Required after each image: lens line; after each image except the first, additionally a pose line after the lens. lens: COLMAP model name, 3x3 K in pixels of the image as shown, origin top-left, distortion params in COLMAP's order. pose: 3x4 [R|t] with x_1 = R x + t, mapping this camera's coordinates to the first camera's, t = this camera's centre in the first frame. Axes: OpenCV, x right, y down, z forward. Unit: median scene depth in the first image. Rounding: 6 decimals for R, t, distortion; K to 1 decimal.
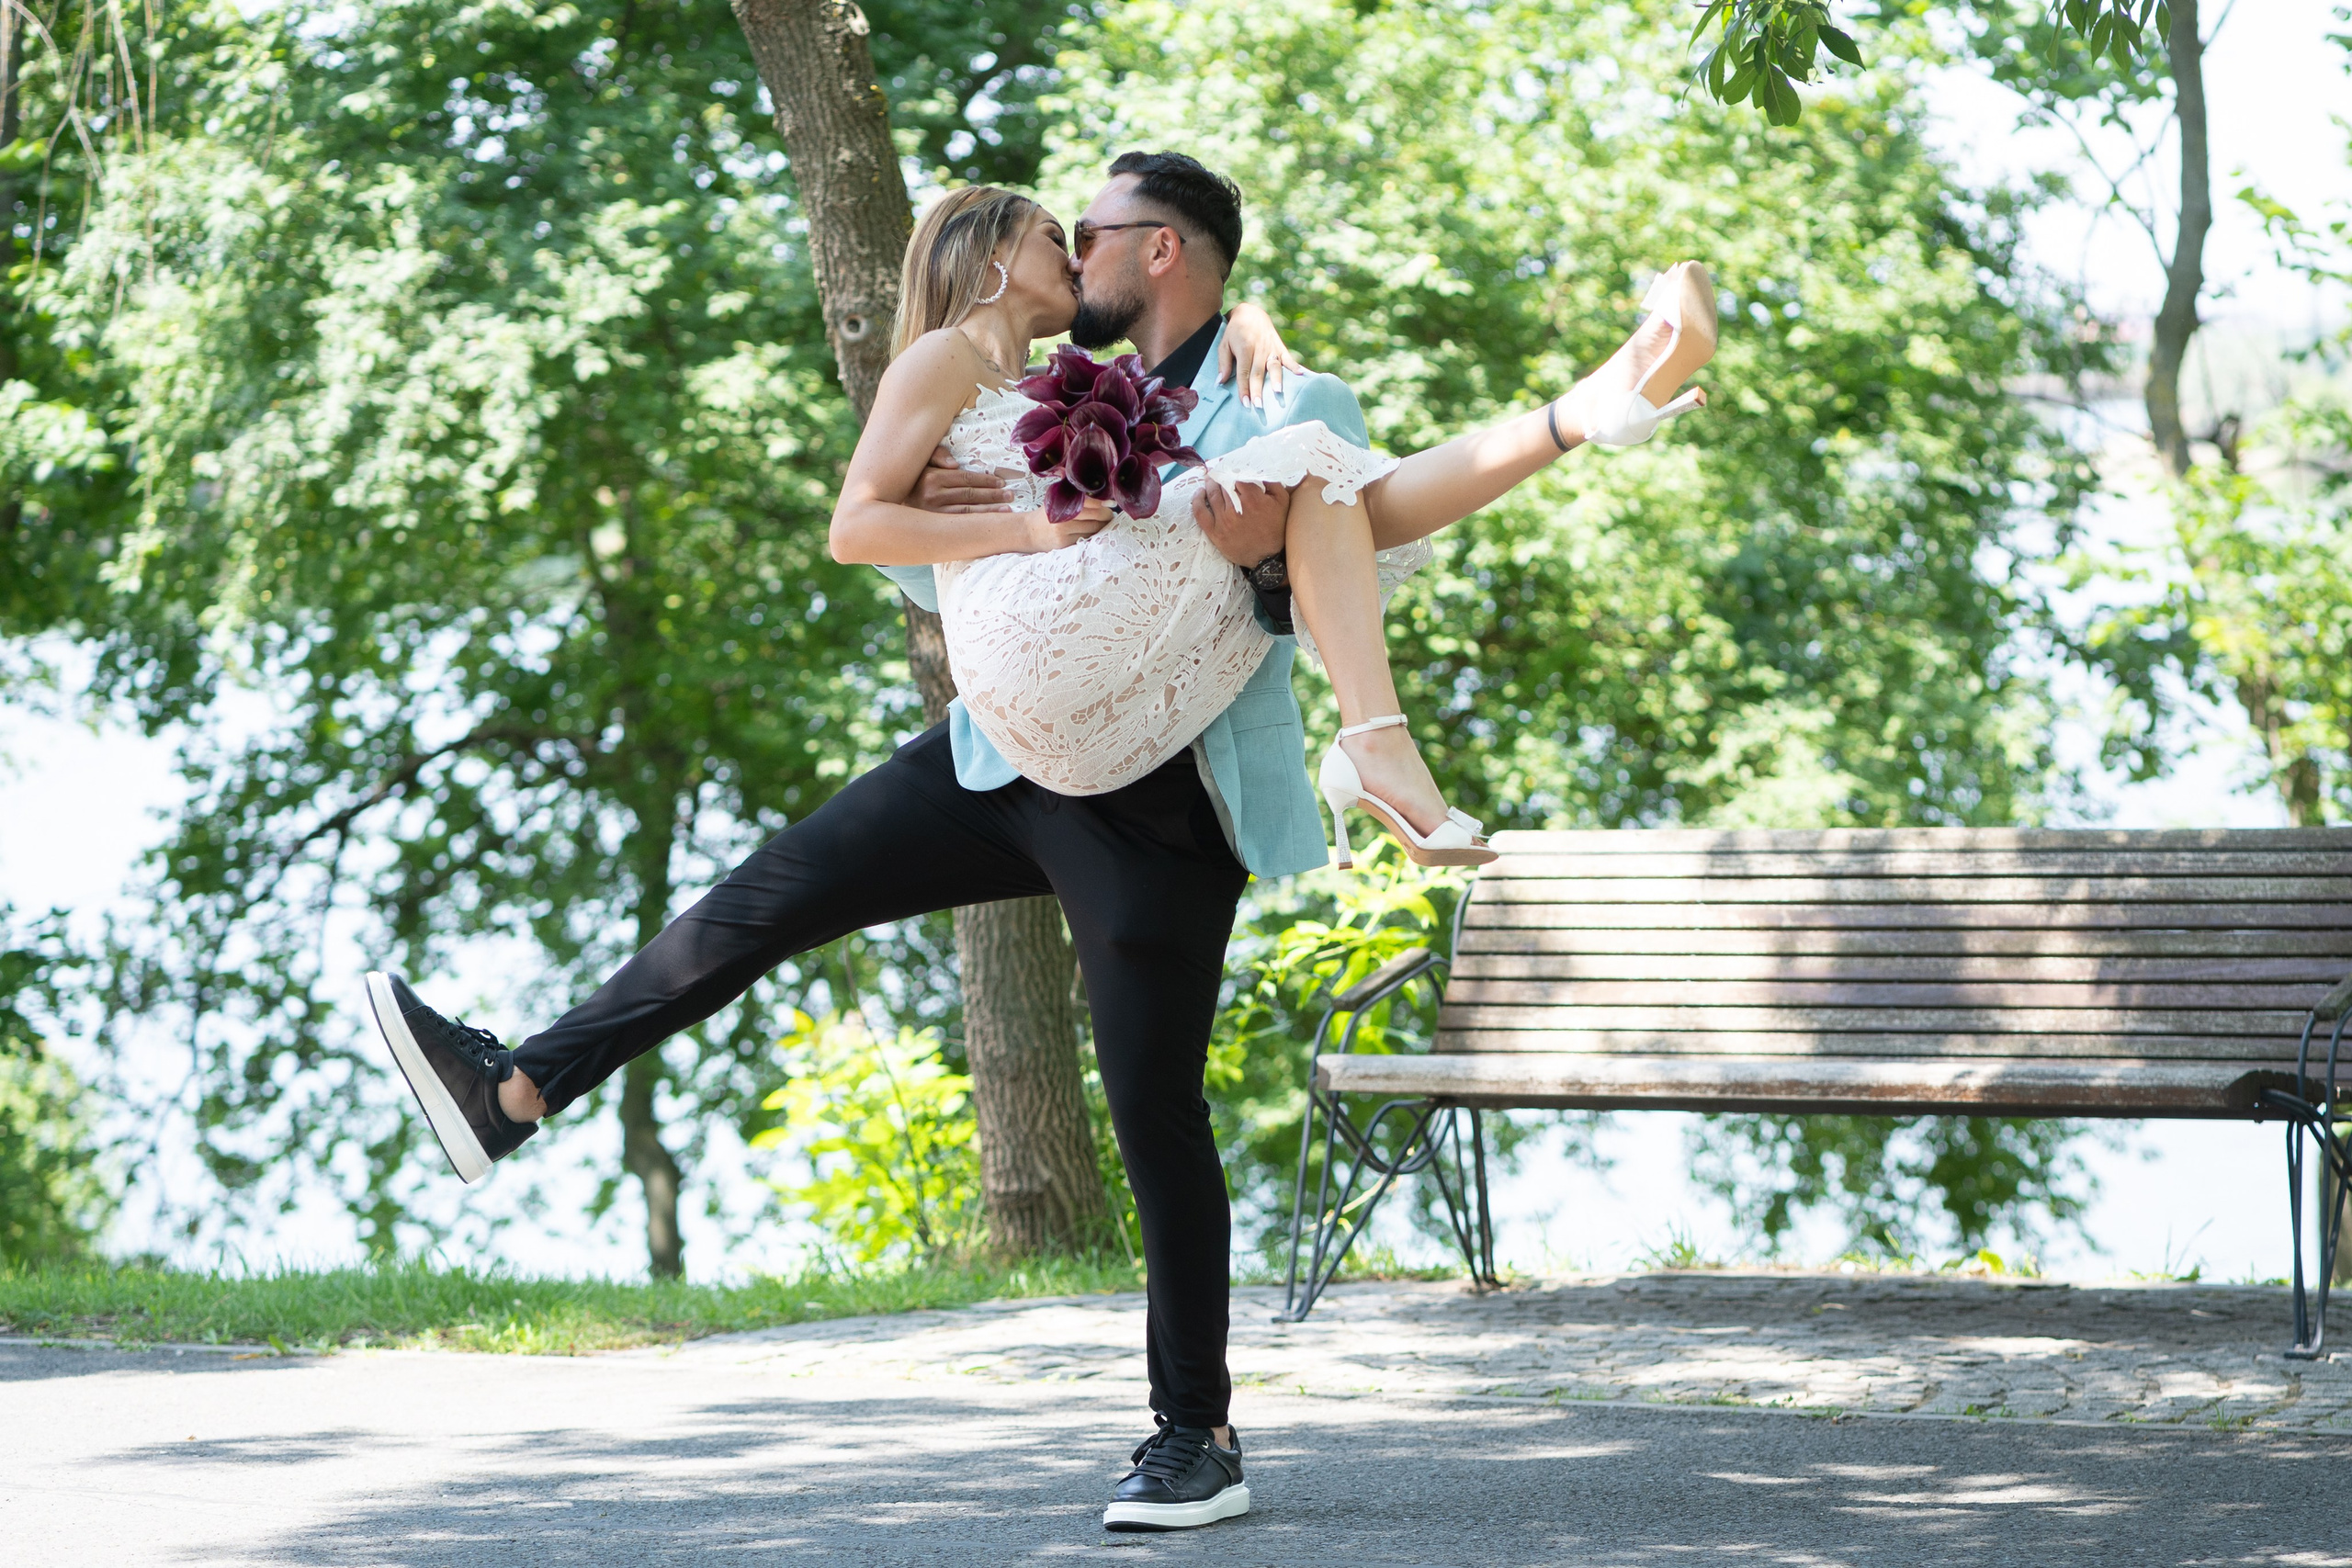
lens RADIAL K [[6957.9, 0, 1383.8], [0, 6957.9, 787.1], [0, 0, 1]] dist [-0.025583, -0.870783]
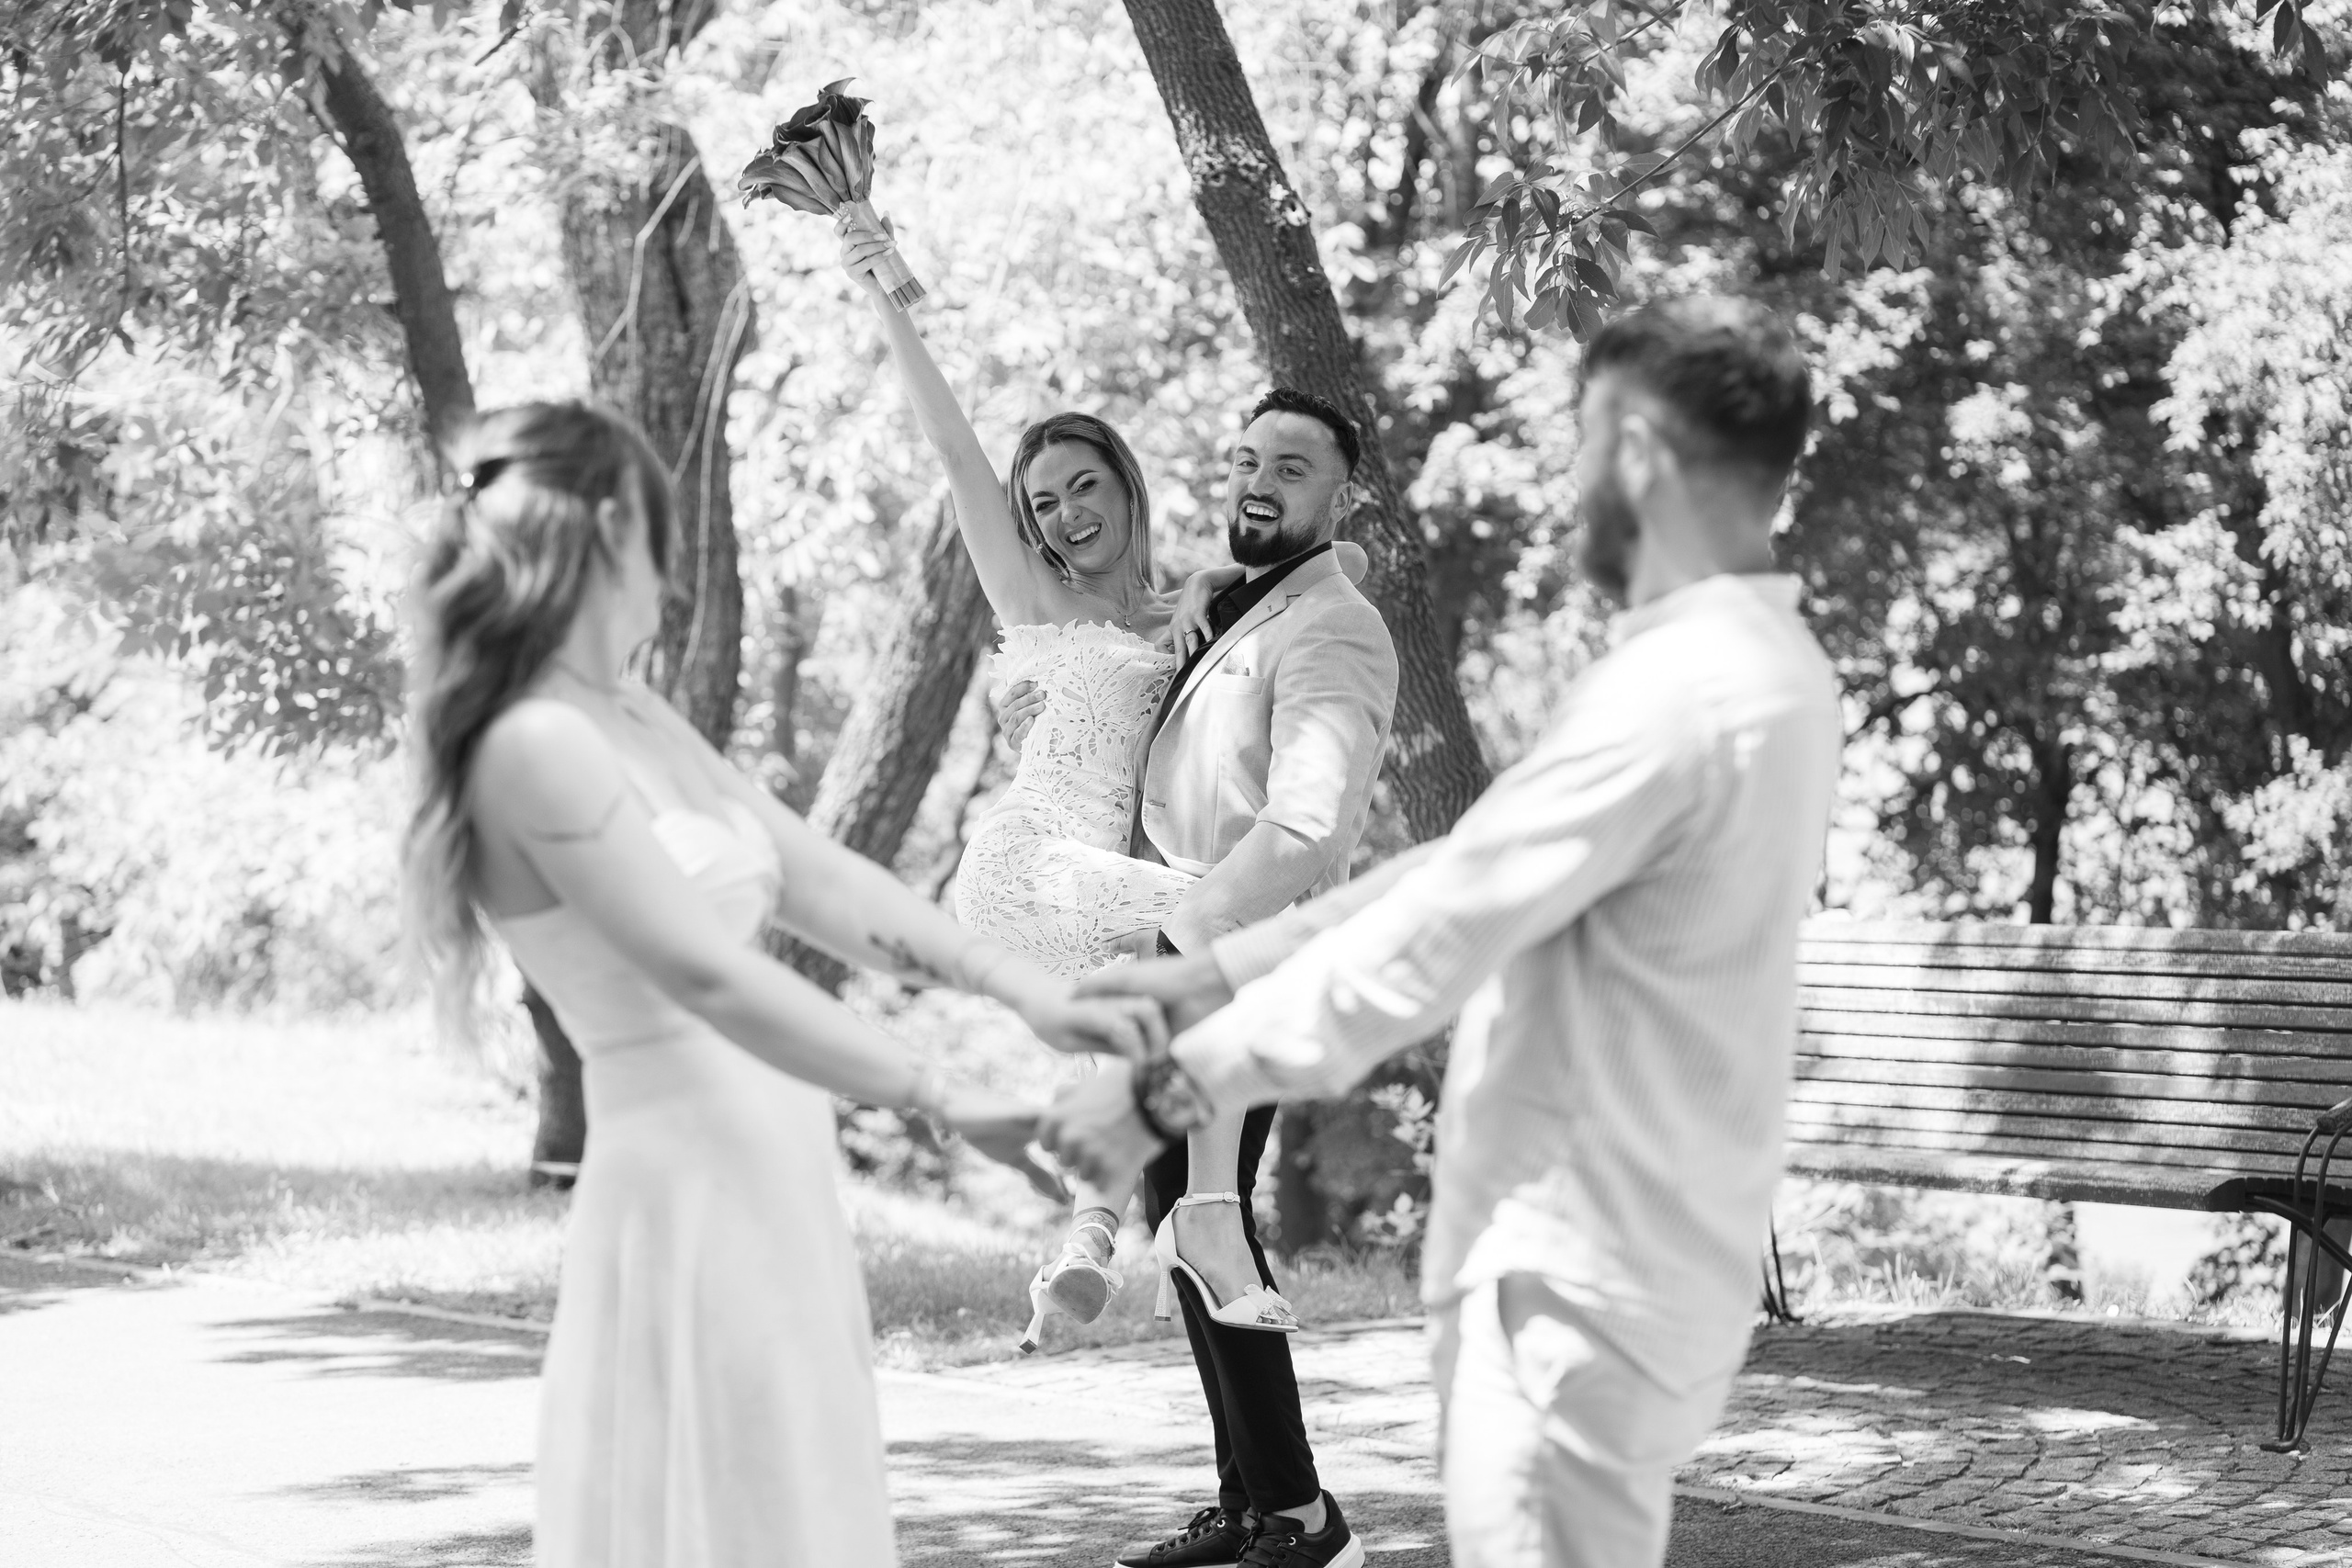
lens RADIAL K [[5488.8, 0, 1176.0], [0, 5488.8, 784.0], [0, 0, 1]] dist [-0.057028, 0.125480]
pose [[0.929510, -0.002961, -0.368785, 0.126654], [0.012301, 0.999660, 0.022979, -0.018573], [0.368592, -0.025895, 0.929231, 0.069831]]
